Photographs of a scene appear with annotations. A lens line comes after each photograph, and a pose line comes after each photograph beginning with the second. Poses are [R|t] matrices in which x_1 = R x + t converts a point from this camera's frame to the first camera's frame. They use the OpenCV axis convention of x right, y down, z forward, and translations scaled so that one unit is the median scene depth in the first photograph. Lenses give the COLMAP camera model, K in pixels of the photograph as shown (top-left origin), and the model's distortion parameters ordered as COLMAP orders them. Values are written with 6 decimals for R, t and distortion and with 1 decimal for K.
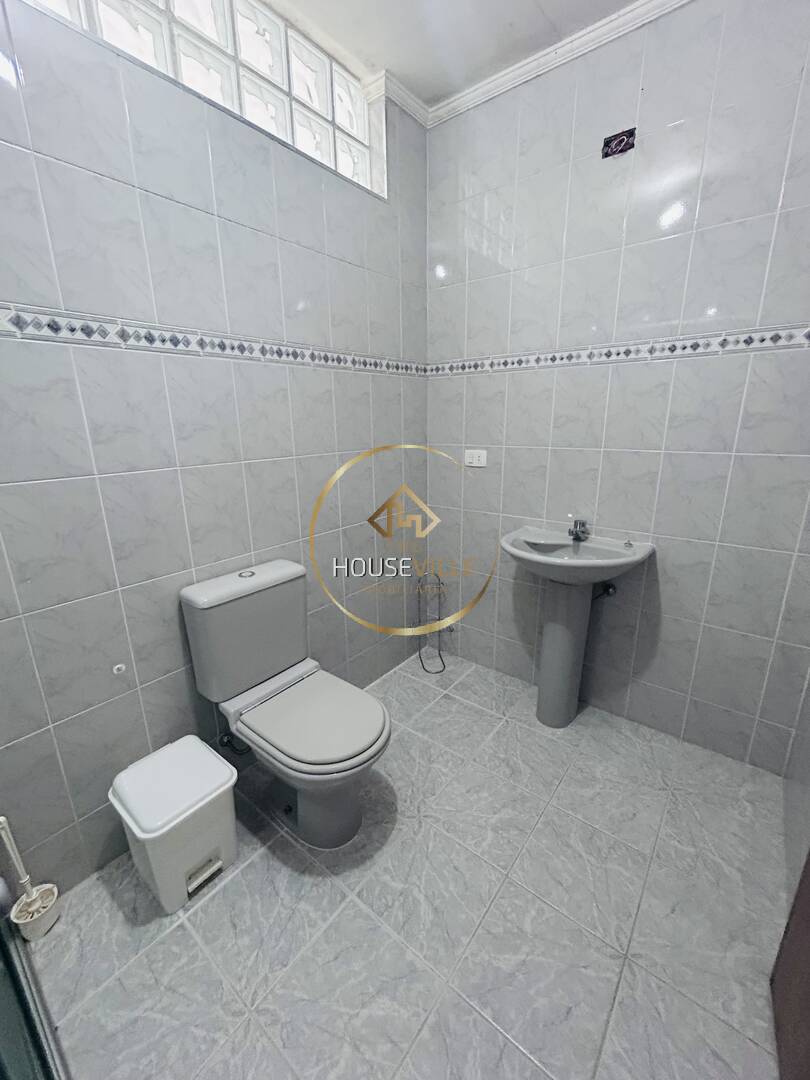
lens RADIAL K [[439.5, 0, 406.0], [0, 439.5, 538.7], [0, 0, 1]] dist [0.000494, 0.000435]
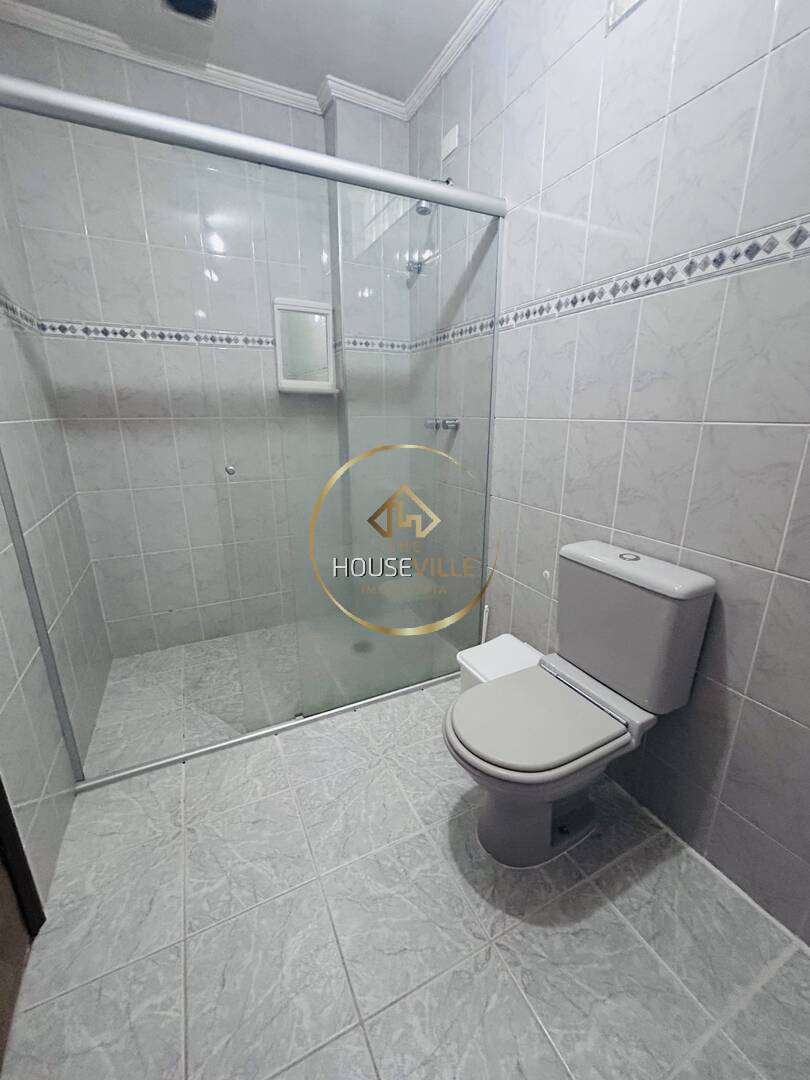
lens RADIAL K [[439.5, 0, 406.0], [0, 439.5, 538.7], [0, 0, 1]] dist [0.000494, 0.000435]
pose [[-0.427612, 0.266797, -0.863694, 0.586782], [-0.232919, 0.890673, 0.390448, -0.196793], [0.873440, 0.368131, -0.318721, 0.988582]]
